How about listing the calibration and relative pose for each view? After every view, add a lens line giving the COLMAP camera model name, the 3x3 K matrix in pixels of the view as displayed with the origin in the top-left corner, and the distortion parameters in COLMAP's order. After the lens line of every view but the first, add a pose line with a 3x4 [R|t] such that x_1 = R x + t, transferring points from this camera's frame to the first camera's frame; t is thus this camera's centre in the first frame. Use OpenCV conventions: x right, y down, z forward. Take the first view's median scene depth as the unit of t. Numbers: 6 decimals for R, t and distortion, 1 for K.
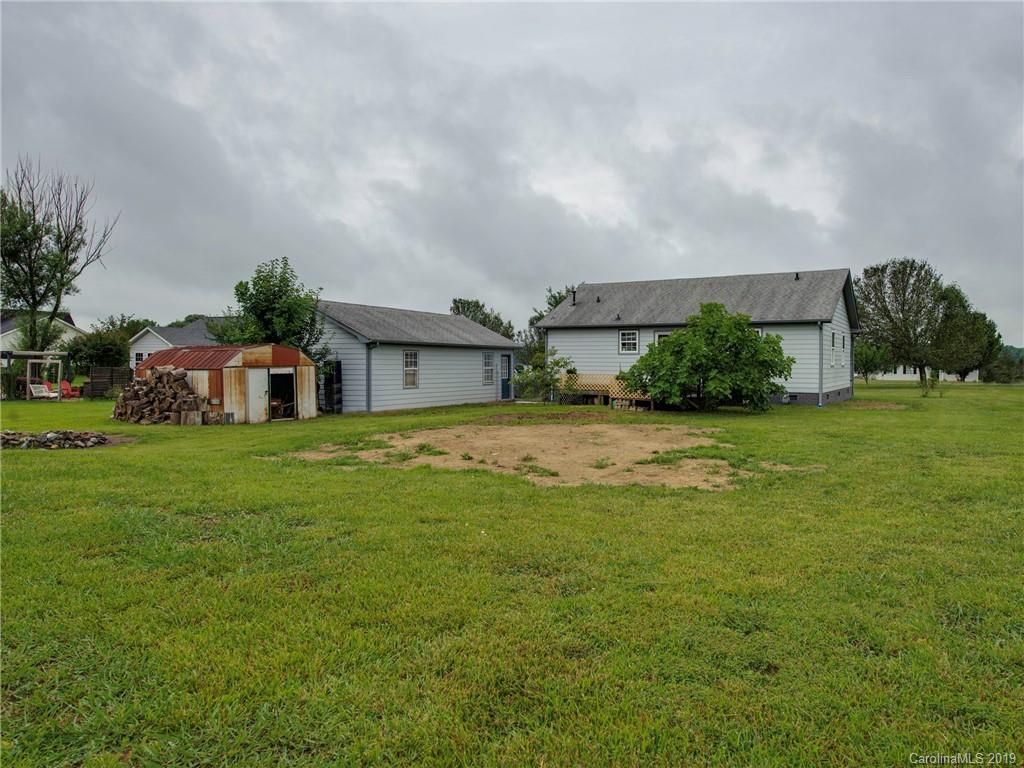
lens RADIAL K [[690.5, 0, 512.0], [0, 690.5, 384.0], [0, 0, 1]] dist [-0.000147, -0.000089]
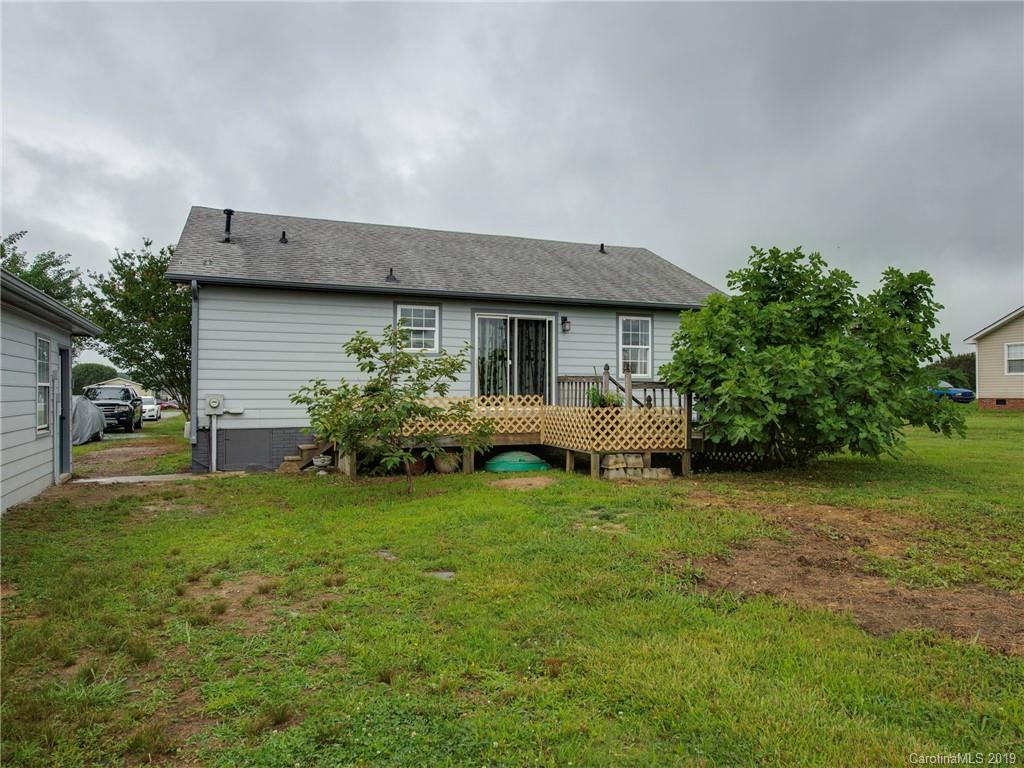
lens RADIAL K [[690.5, 0, 512.0], [0, 690.5, 384.0], [0, 0, 1]] dist [-0.000147, -0.000089]
pose [[0.593895, 0.009199, 0.804490, -0.183384], [0.016776, 0.999576, -0.023814, -0.009114], [-0.804368, 0.027640, 0.593489, 0.672698]]
